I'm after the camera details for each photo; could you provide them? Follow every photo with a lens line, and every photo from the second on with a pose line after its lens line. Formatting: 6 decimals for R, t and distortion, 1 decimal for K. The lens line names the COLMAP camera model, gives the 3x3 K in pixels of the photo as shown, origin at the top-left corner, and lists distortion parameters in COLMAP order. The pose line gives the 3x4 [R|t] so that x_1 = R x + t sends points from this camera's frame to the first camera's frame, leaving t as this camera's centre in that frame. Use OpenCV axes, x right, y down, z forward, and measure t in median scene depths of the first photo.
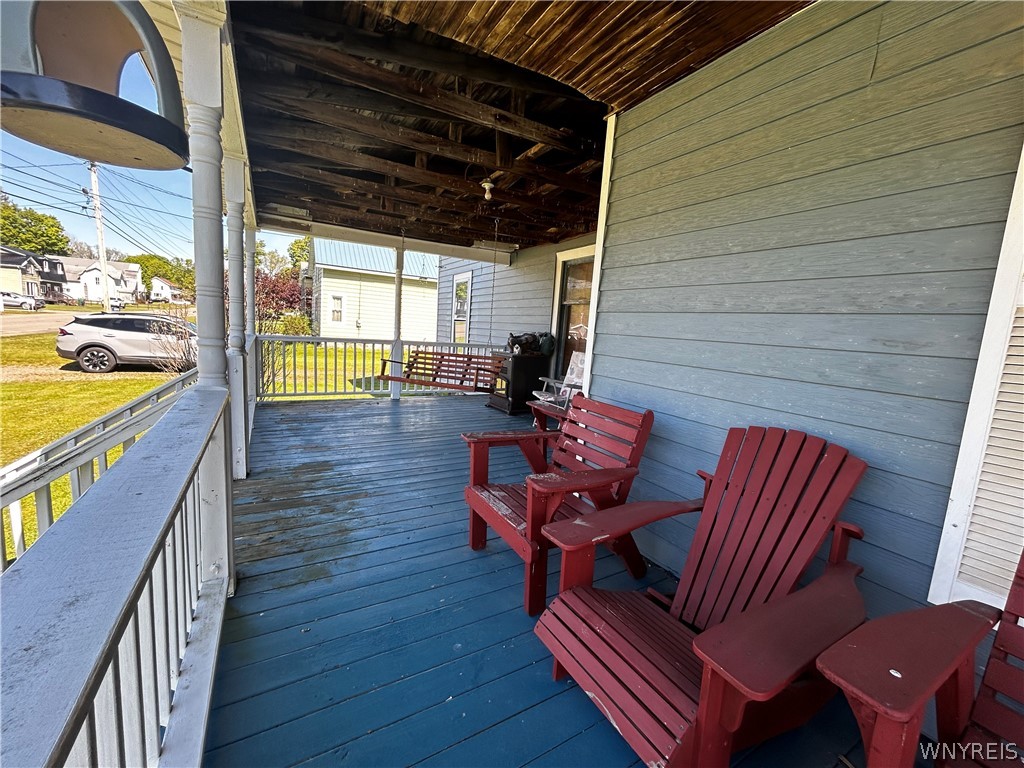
lens RADIAL K [[412.7, 0, 513.0], [0, 412.7, 384.5], [0, 0, 1]] dist [-0.001230, 0.000561]
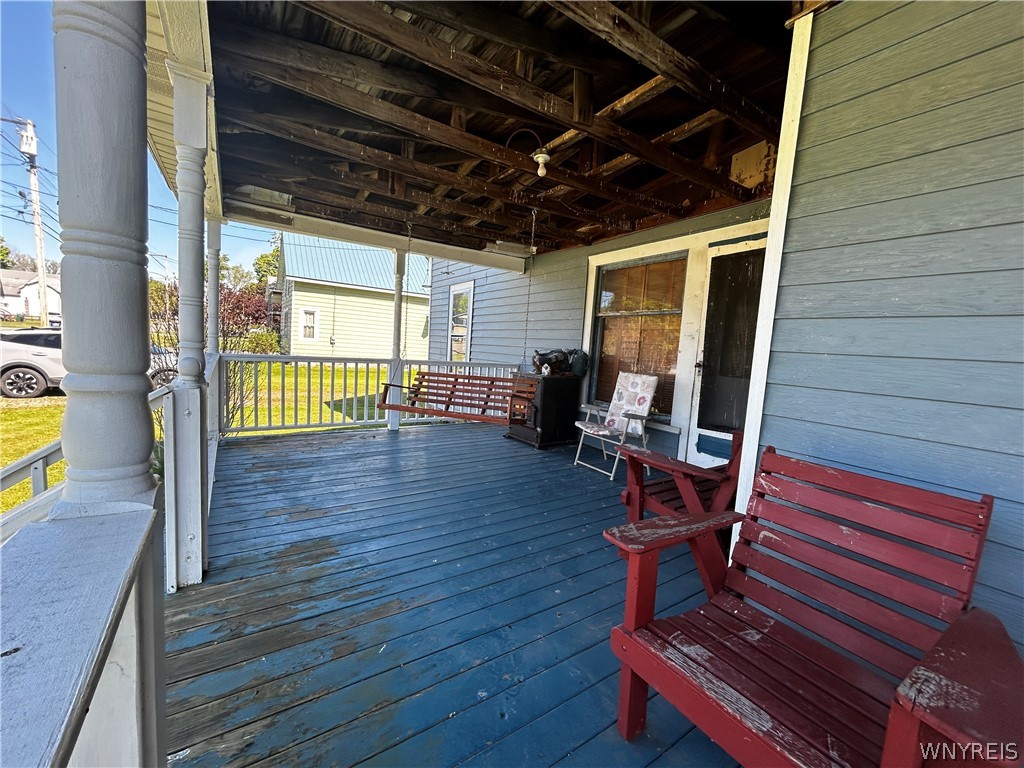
lens RADIAL K [[412.7, 0, 513.0], [0, 412.7, 384.5], [0, 0, 1]] dist [-0.001230, 0.000561]
pose [[0.997796, -0.008968, 0.065748, -0.113668], [0.011544, 0.999176, -0.038901, -0.023975], [-0.065345, 0.039574, 0.997078, 0.176320]]
